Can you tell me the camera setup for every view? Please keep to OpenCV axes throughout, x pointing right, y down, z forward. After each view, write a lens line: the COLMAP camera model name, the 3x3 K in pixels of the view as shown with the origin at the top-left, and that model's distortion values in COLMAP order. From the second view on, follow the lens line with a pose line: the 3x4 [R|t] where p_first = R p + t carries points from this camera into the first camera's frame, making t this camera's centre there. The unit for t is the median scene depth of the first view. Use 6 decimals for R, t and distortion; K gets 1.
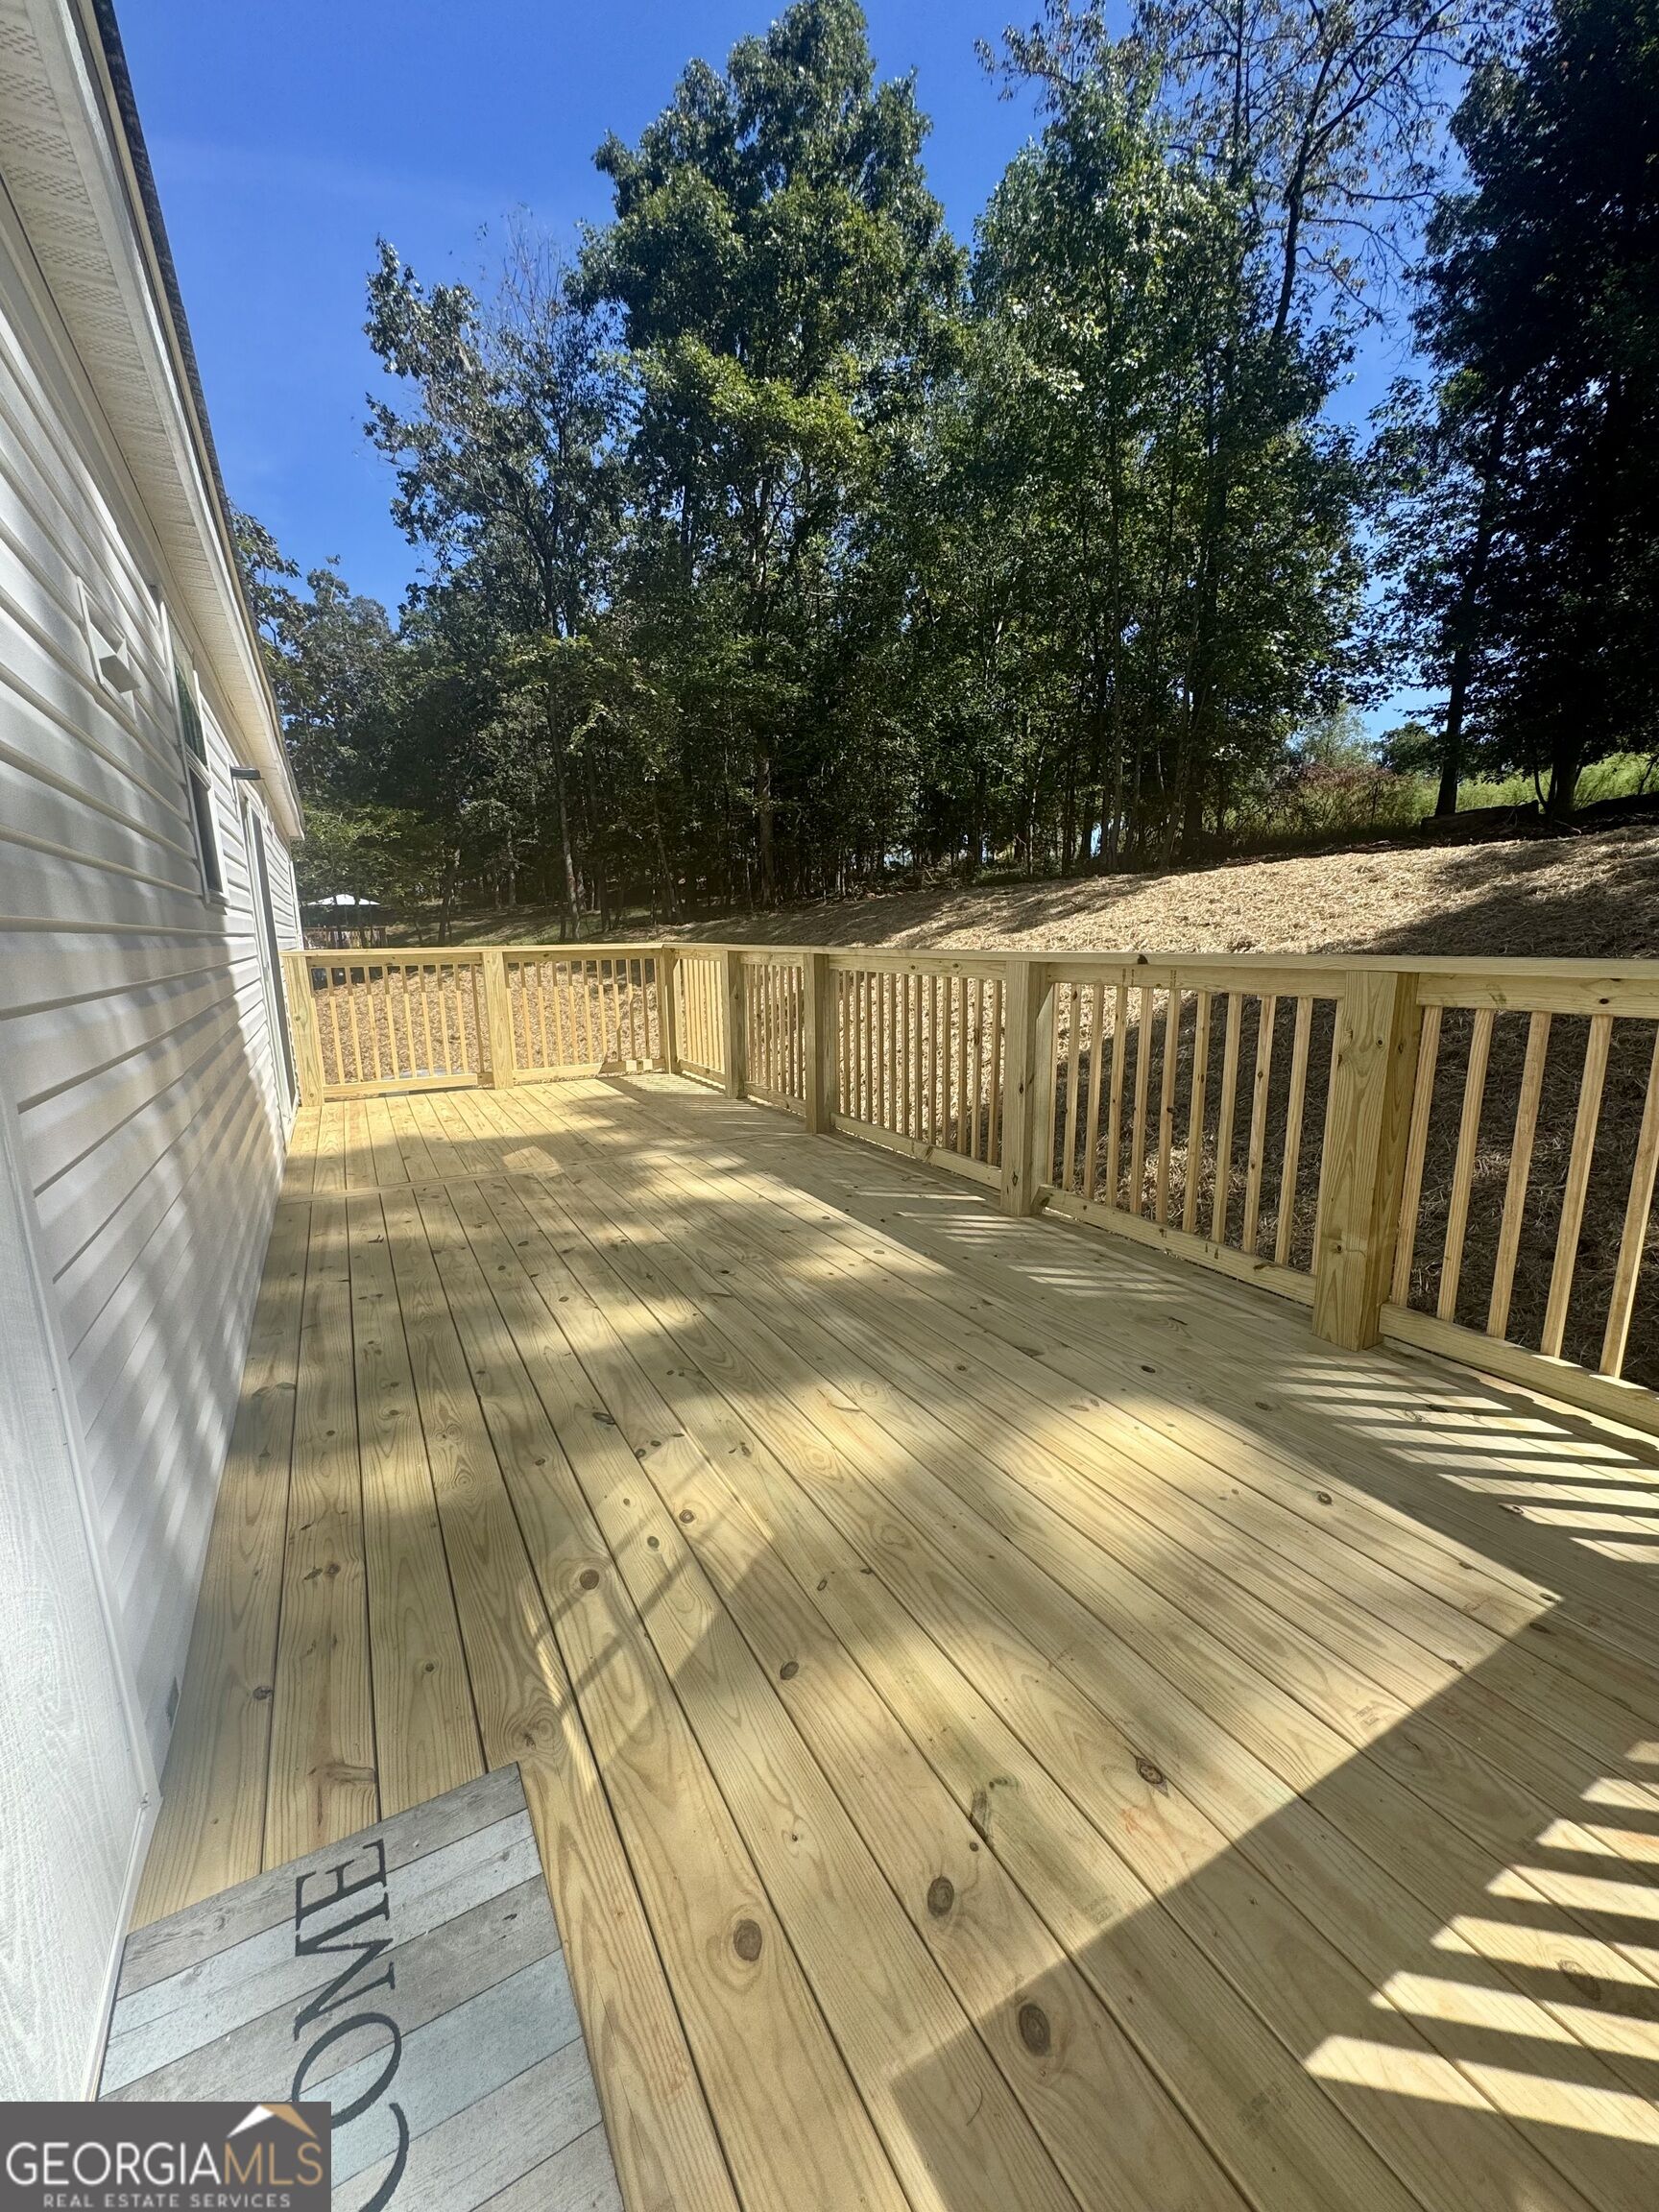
lens RADIAL K [[879.3, 0, 835.1], [0, 879.3, 1080.0], [0, 0, 1]] dist [0.000119, 0.000015]
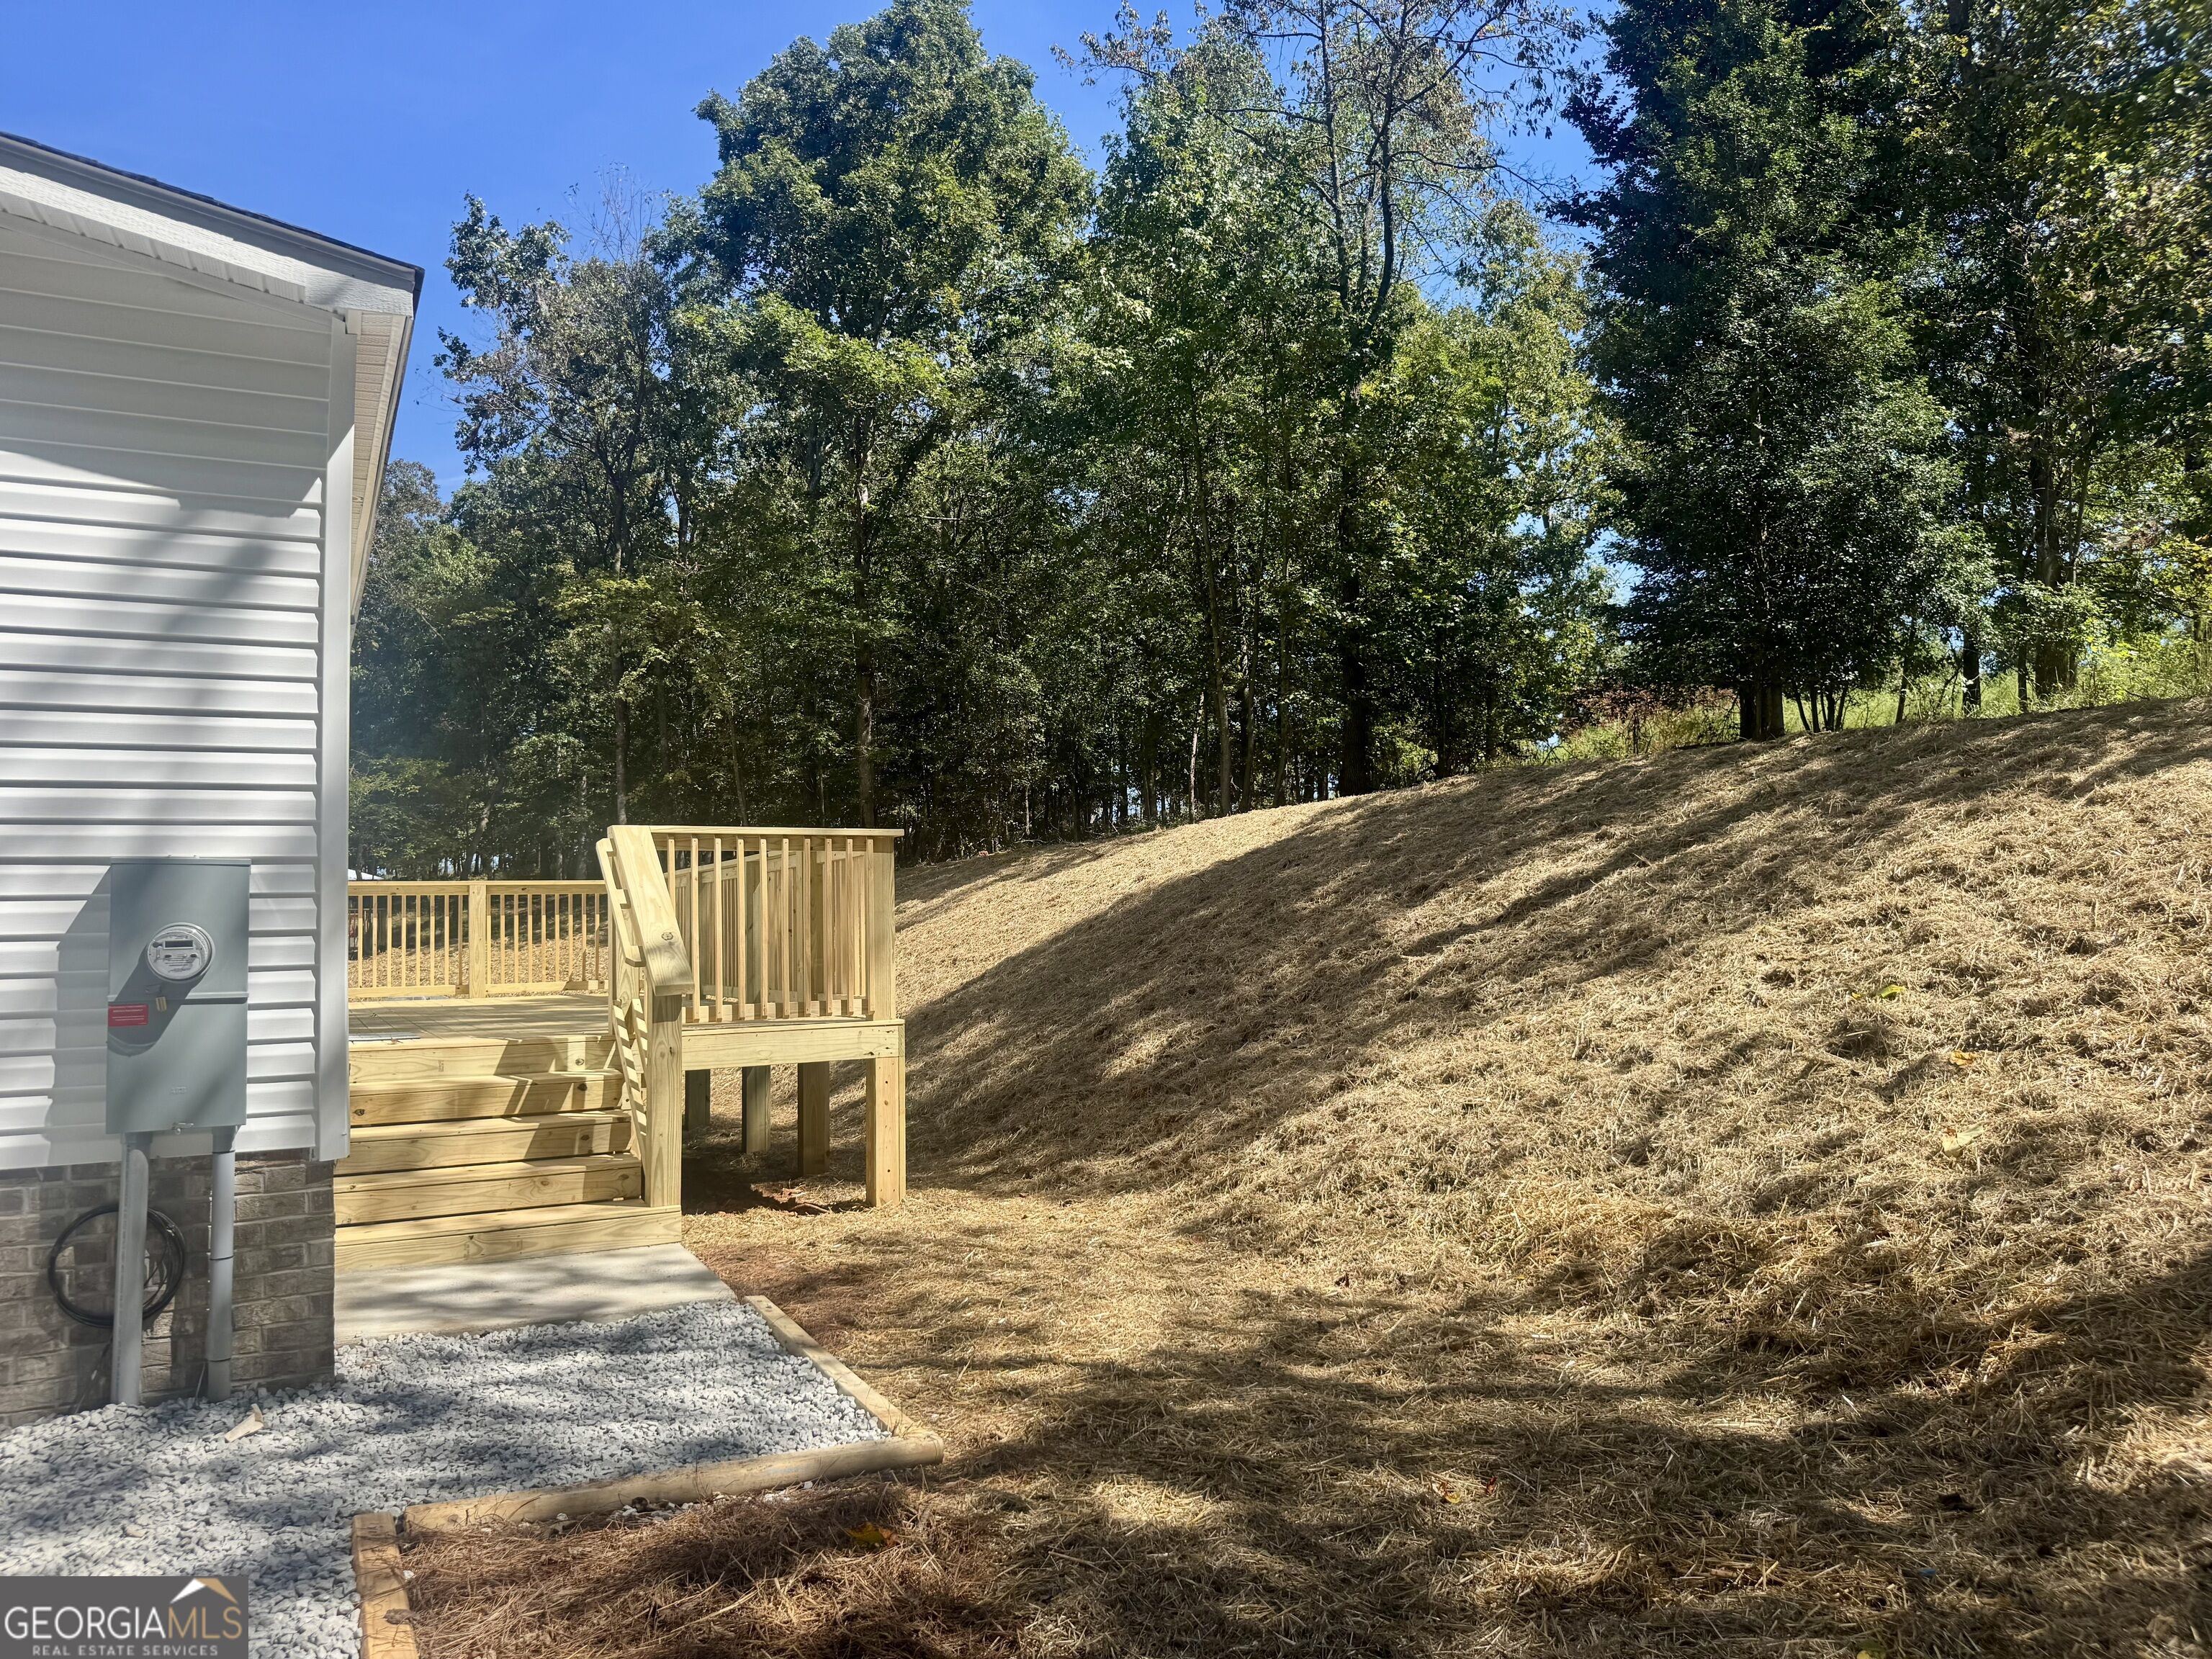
lens RADIAL K [[1532.9, 0, 1075.3], [0, 1532.9, 850.2], [0, 0, 1]] dist [0.072892, -0.142947]
pose [[0.999061, 0.000804, -0.043307, 0.220491], [-0.010584, 0.974054, -0.226069, 0.126294], [0.042001, 0.226316, 0.973148, -0.462228]]
